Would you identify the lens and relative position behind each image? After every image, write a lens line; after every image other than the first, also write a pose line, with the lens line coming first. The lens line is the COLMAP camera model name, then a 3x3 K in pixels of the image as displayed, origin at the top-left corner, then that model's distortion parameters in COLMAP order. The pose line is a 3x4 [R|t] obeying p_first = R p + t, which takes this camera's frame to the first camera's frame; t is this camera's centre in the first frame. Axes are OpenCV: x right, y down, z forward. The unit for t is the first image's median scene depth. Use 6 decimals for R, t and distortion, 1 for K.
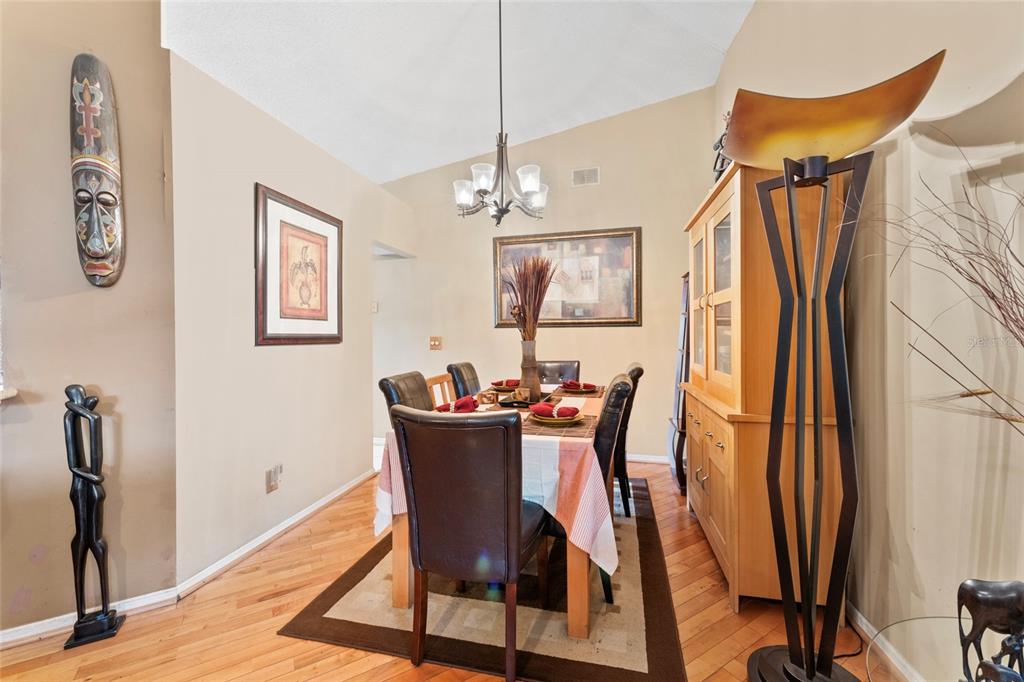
lens RADIAL K [[410.3, 0, 509.1], [0, 410.3, 338.2], [0, 0, 1]] dist [0.001317, 0.000146]
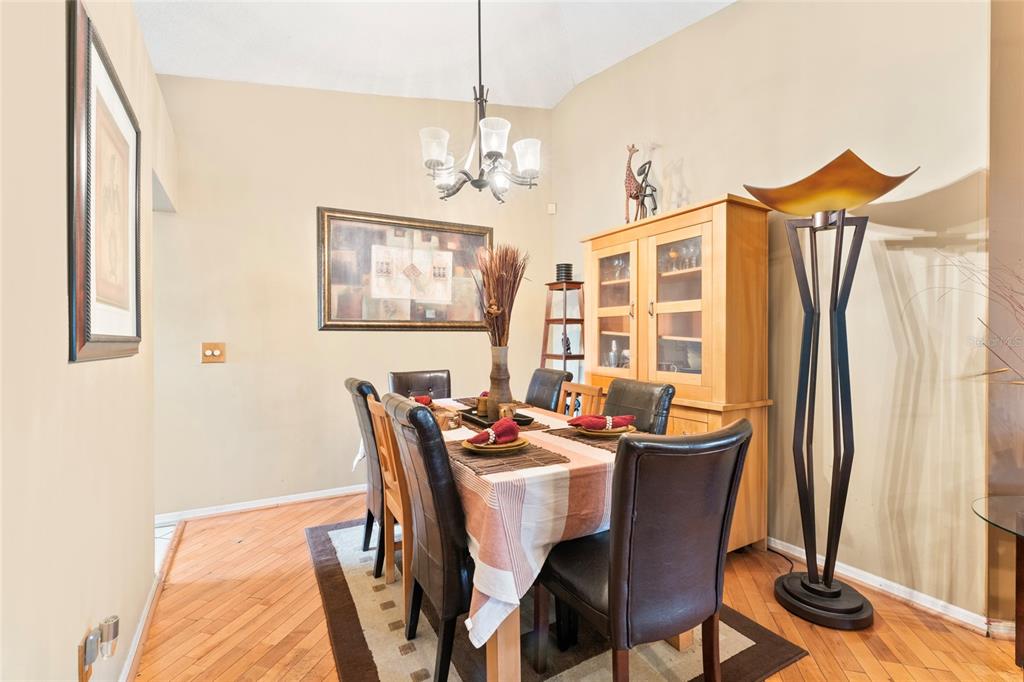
lens RADIAL K [[442.9, 0, 510.1], [0, 442.9, 343.0], [0, 0, 1]] dist [-0.001016, -0.000031]
pose [[0.733929, -0.000925, 0.679225, -0.345855], [0.004938, 0.999980, -0.003974, 0.002417], [-0.679208, 0.006270, 0.733919, 0.206092]]
